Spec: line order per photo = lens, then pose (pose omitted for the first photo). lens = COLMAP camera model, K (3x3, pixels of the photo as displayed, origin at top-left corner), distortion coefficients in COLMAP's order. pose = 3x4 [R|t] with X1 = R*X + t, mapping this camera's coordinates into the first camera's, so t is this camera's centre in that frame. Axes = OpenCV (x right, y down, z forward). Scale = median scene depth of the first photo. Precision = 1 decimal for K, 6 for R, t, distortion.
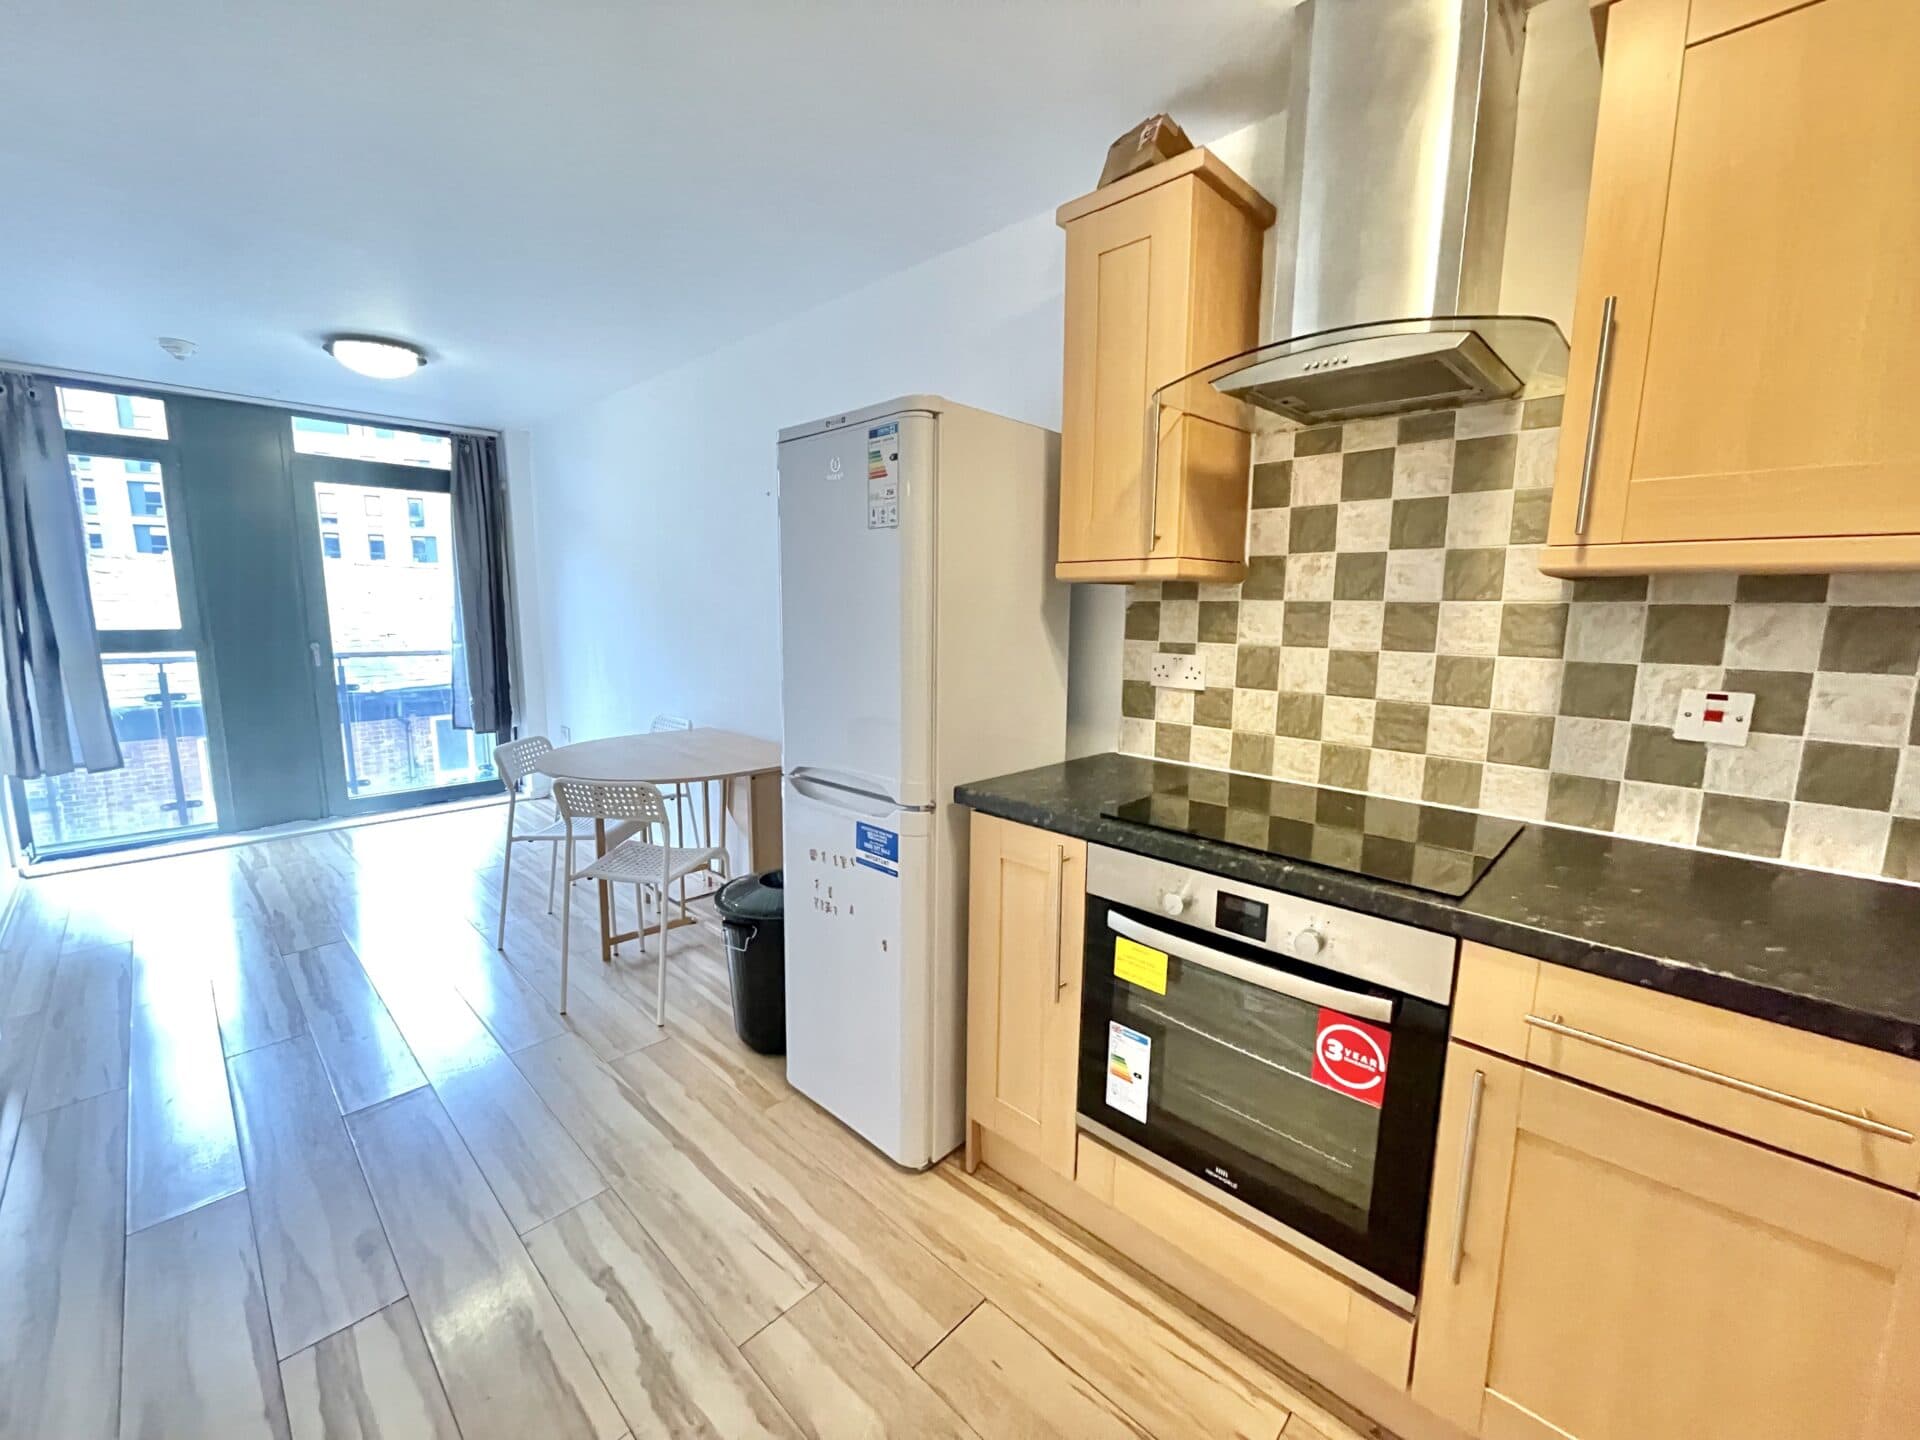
lens RADIAL K [[773.8, 0, 955.3], [0, 773.8, 717.8], [0, 0, 1]] dist [-0.005792, -0.000143]
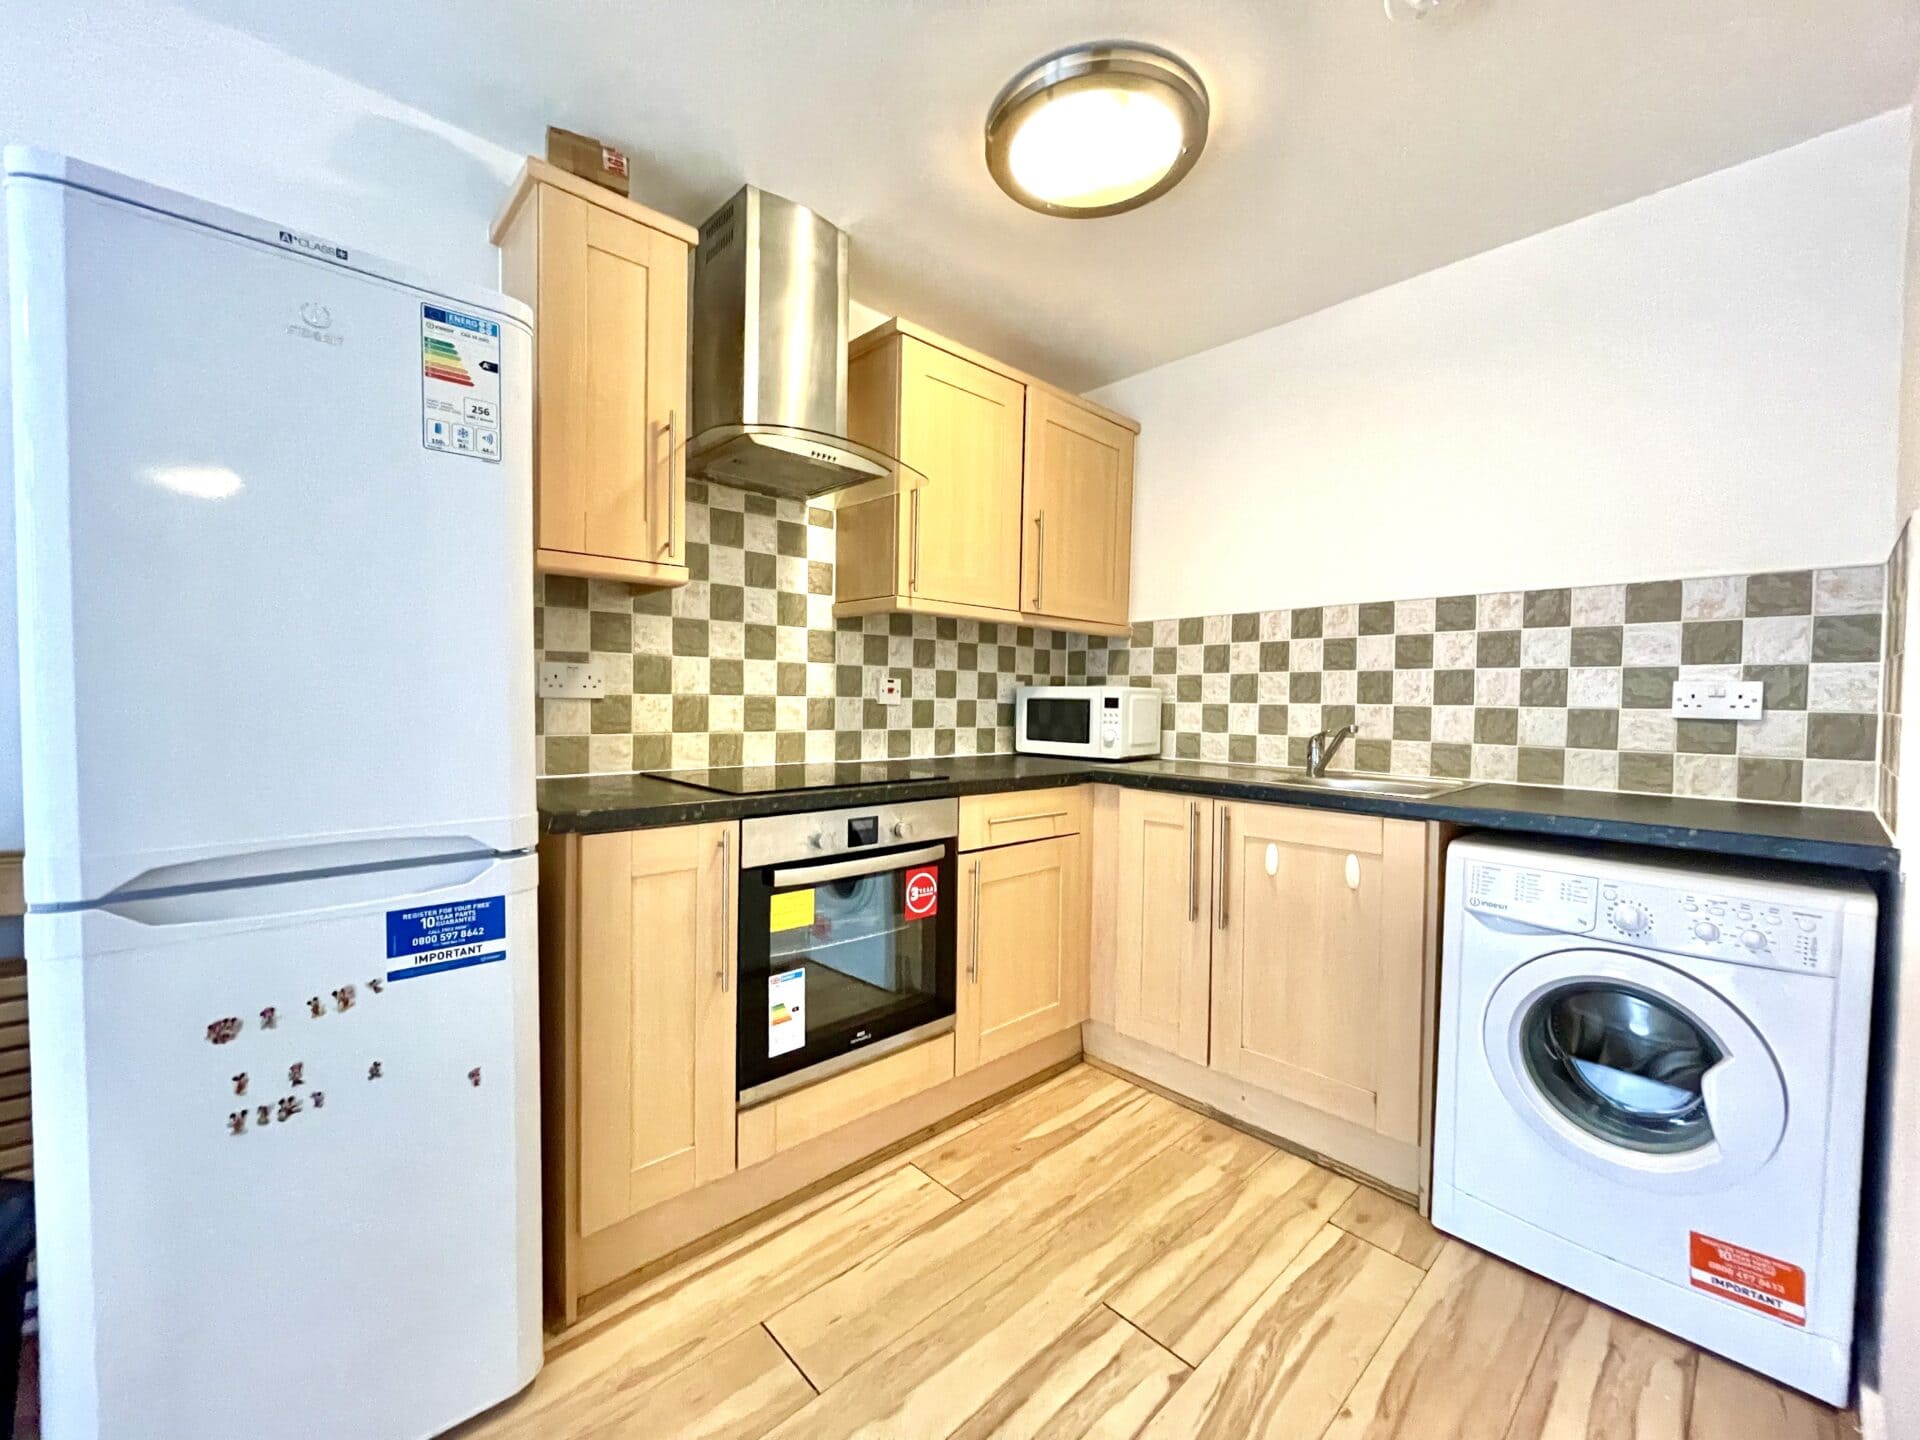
lens RADIAL K [[773.8, 0, 960.2], [0, 773.8, 717.1], [0, 0, 1]] dist [-0.005792, -0.000143]
pose [[0.049899, -0.032847, 0.998214, -0.779915], [0.132989, 0.990778, 0.025955, 0.028951], [-0.989861, 0.131457, 0.053807, 0.556808]]
